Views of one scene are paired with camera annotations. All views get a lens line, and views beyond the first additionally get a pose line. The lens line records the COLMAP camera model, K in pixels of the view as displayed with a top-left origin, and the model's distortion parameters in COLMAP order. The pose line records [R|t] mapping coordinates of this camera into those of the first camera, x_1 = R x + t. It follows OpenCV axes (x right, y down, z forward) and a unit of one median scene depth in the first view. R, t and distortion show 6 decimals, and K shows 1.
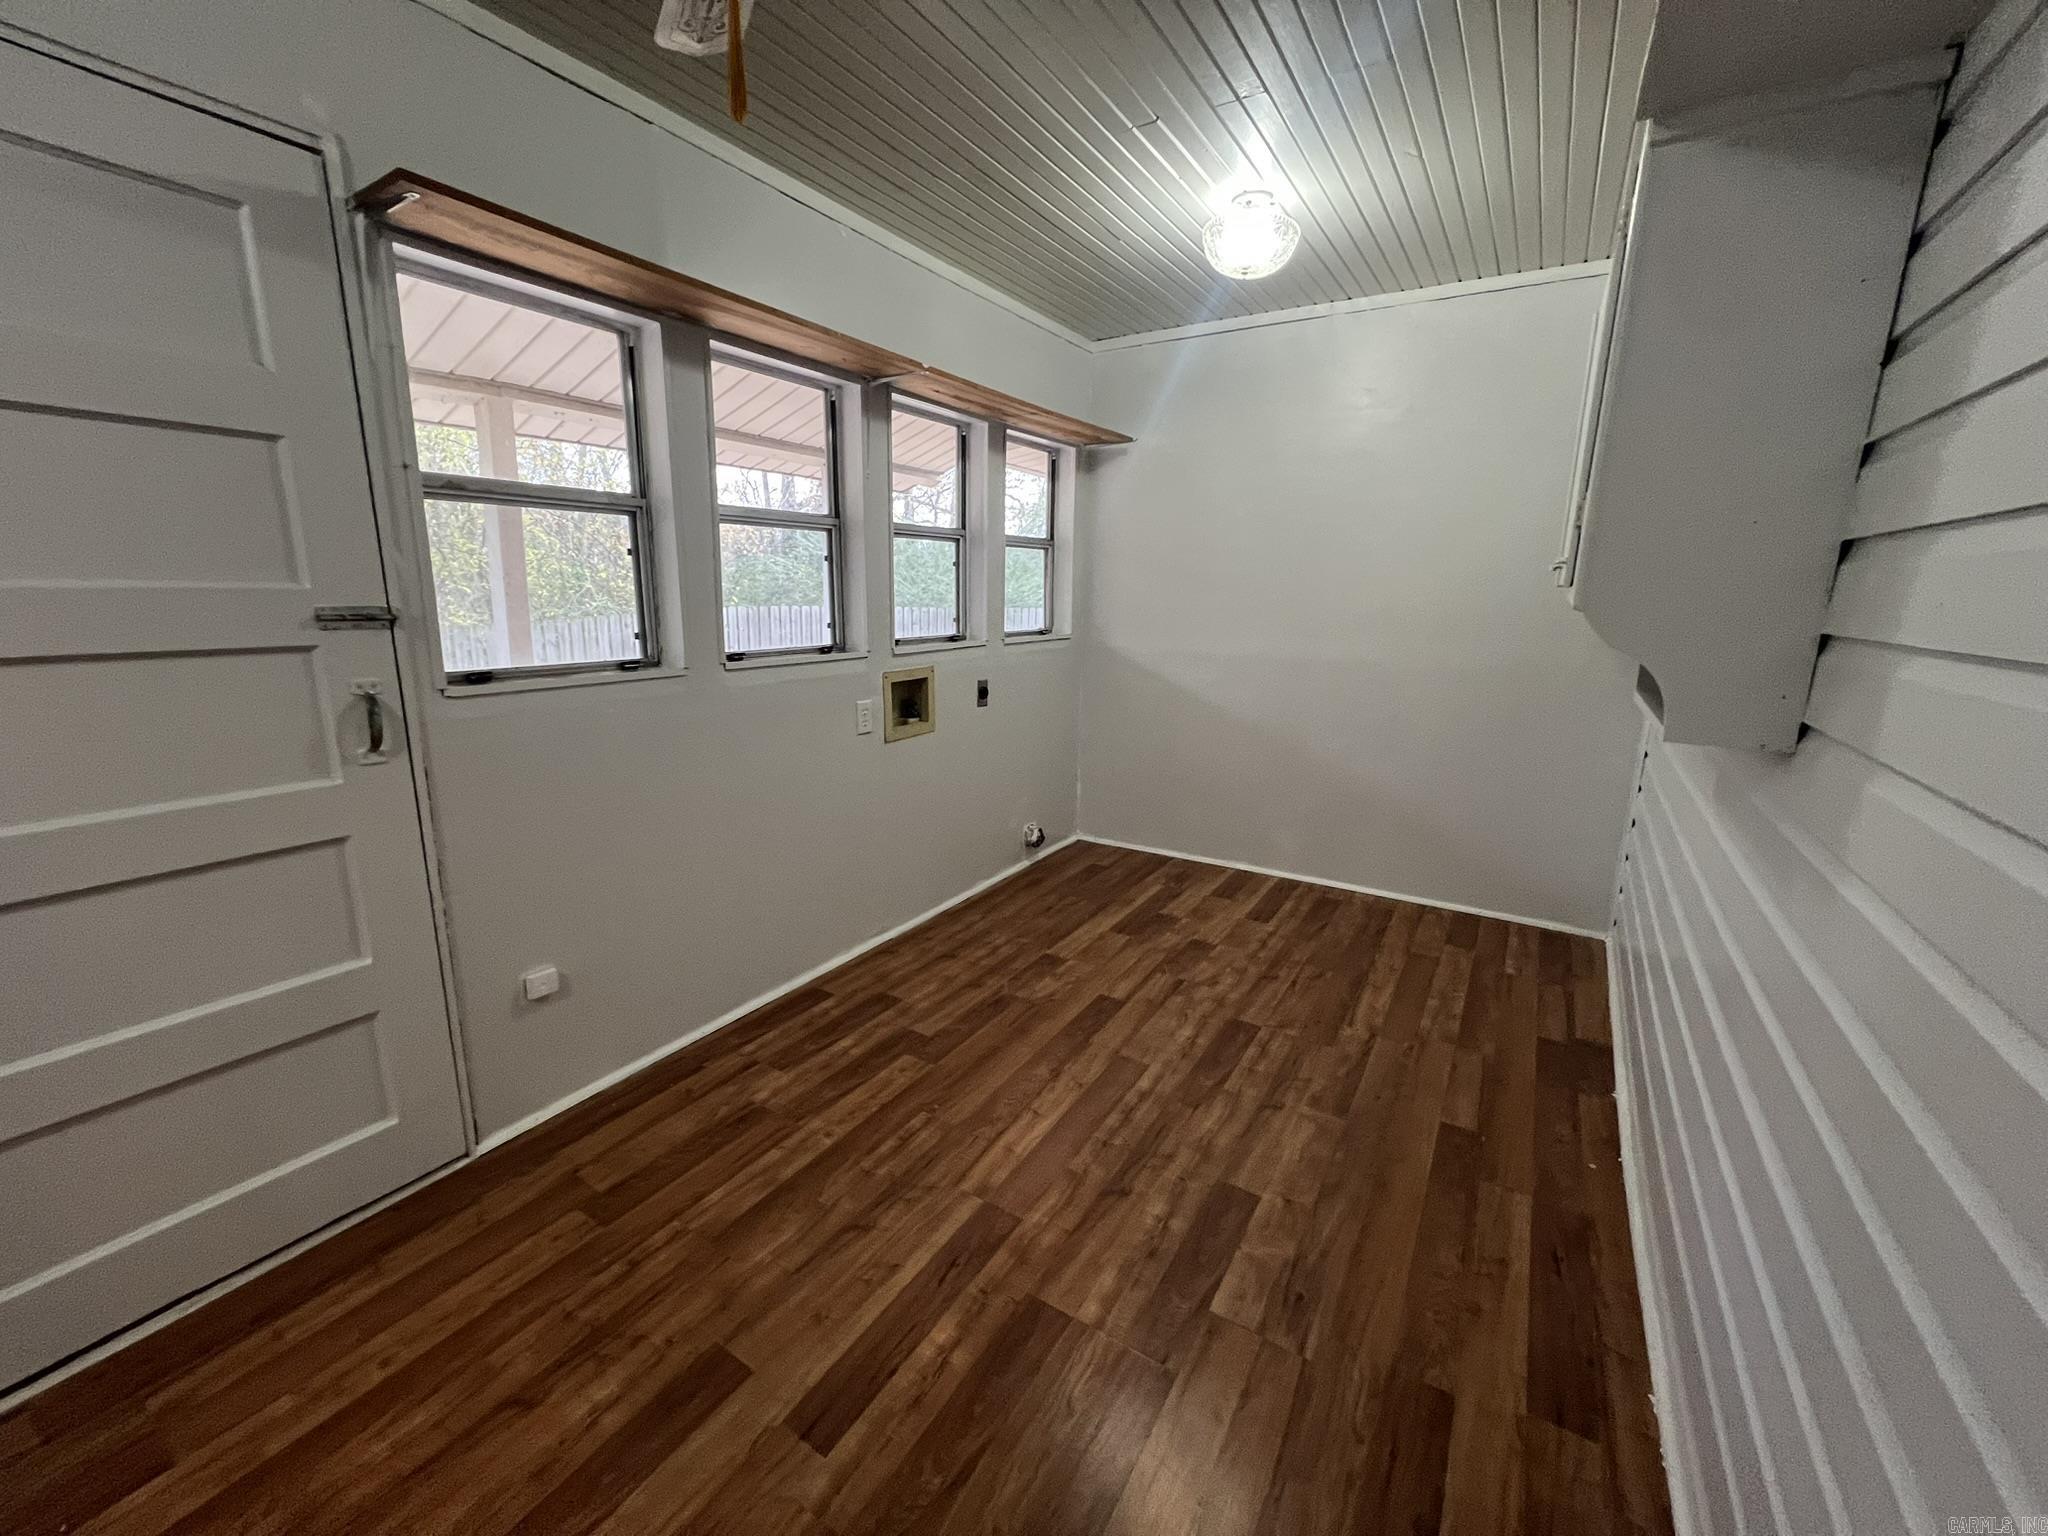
lens RADIAL K [[821.6, 0, 1026.5], [0, 821.6, 754.2], [0, 0, 1]] dist [0.004050, 0.000223]
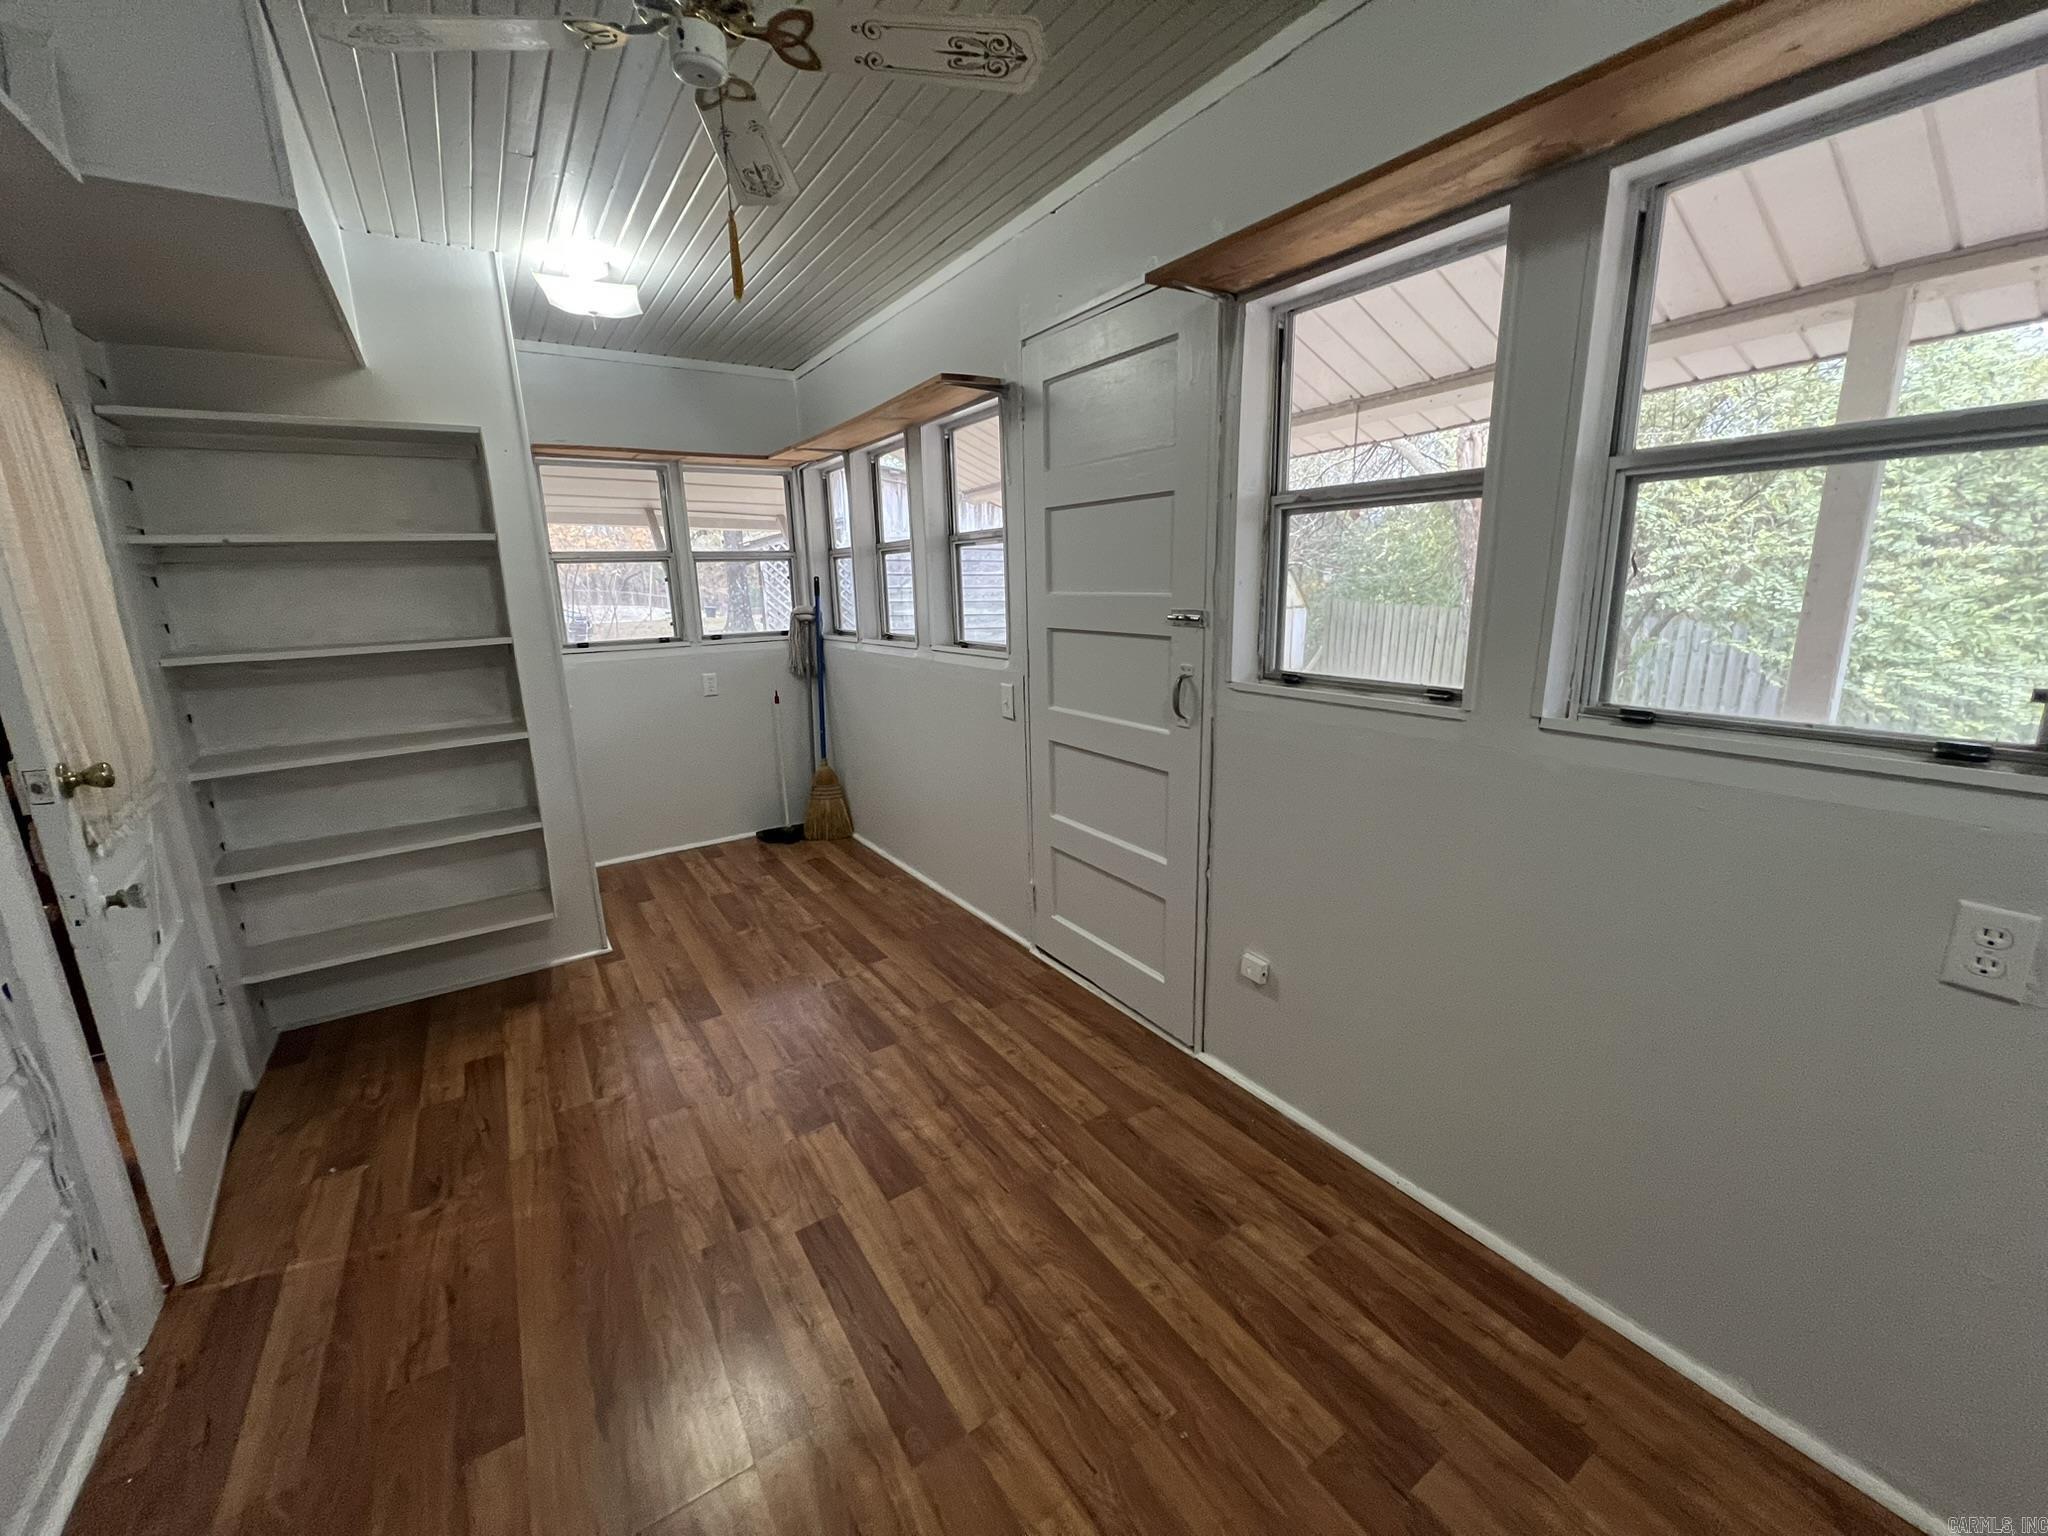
lens RADIAL K [[821.6, 0, 1012.9], [0, 821.6, 761.0], [0, 0, 1]] dist [0.004050, 0.000223]
pose [[-0.431338, 0.191907, -0.881544, 0.530108], [-0.166159, 0.943502, 0.286697, -0.279312], [0.886757, 0.270140, -0.375081, 1.301249]]
